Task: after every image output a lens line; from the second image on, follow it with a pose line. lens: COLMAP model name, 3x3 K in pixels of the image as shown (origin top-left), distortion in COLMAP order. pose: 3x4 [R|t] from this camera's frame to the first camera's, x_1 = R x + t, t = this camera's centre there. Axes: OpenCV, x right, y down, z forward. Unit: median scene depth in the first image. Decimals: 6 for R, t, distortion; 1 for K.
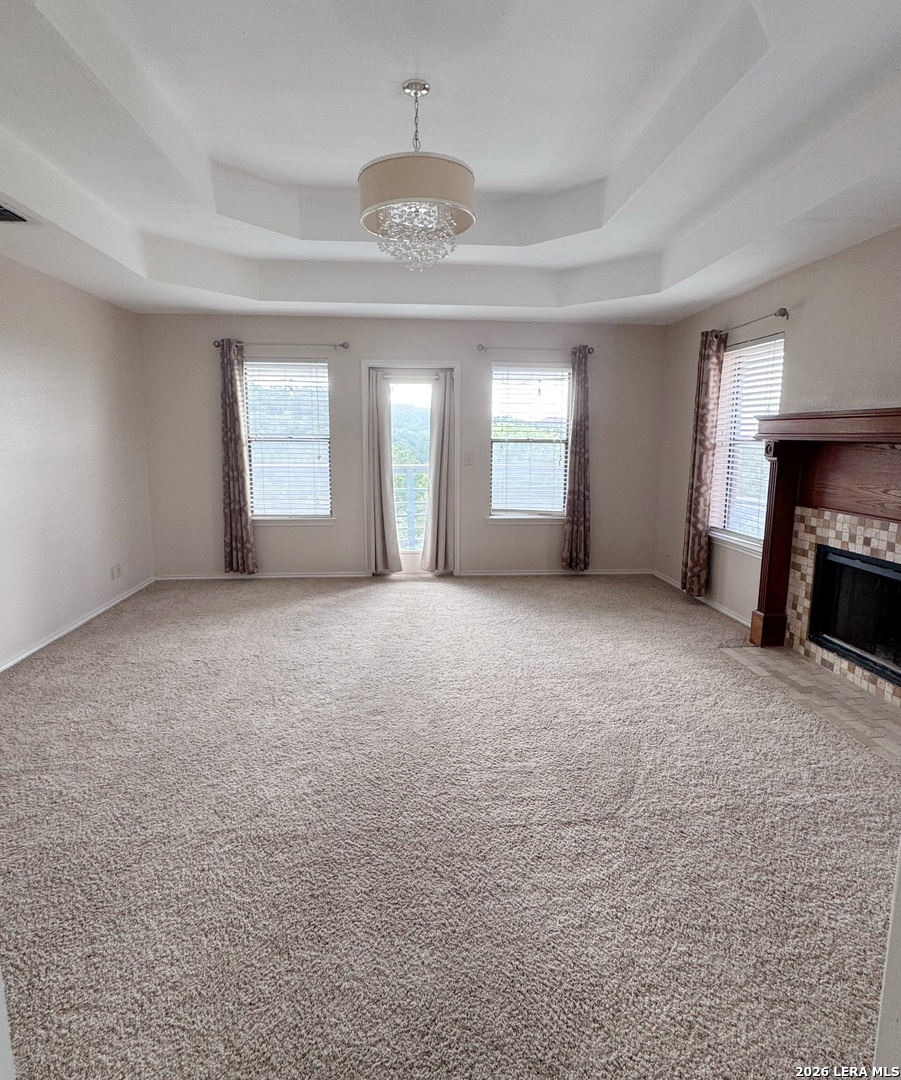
lens RADIAL K [[578.1, 0, 450.0], [0, 578.1, 521.8], [0, 0, 1]] dist [-0.003119, 0.000212]
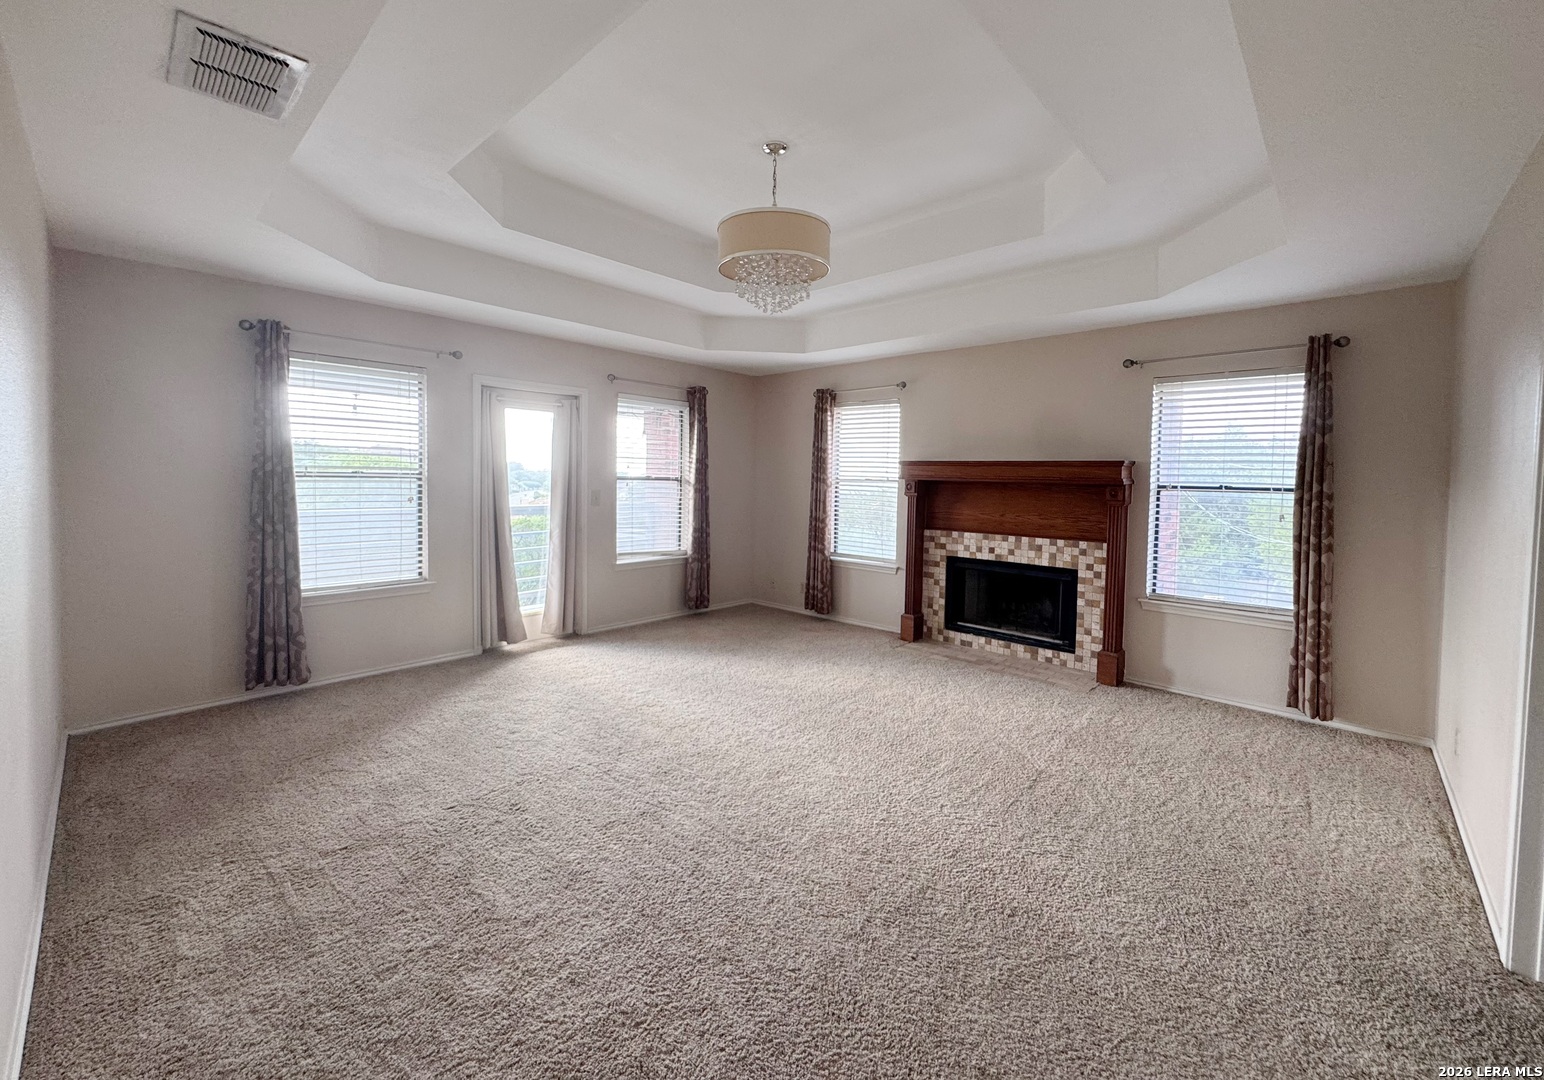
lens RADIAL K [[620.5, 0, 777.3], [0, 620.5, 496.0], [0, 0, 1]] dist [-0.001604, 0.000028]
pose [[0.732432, -0.014625, 0.680683, -0.617982], [0.086143, 0.993725, -0.071342, -0.030947], [-0.675369, 0.110889, 0.729096, 0.180348]]
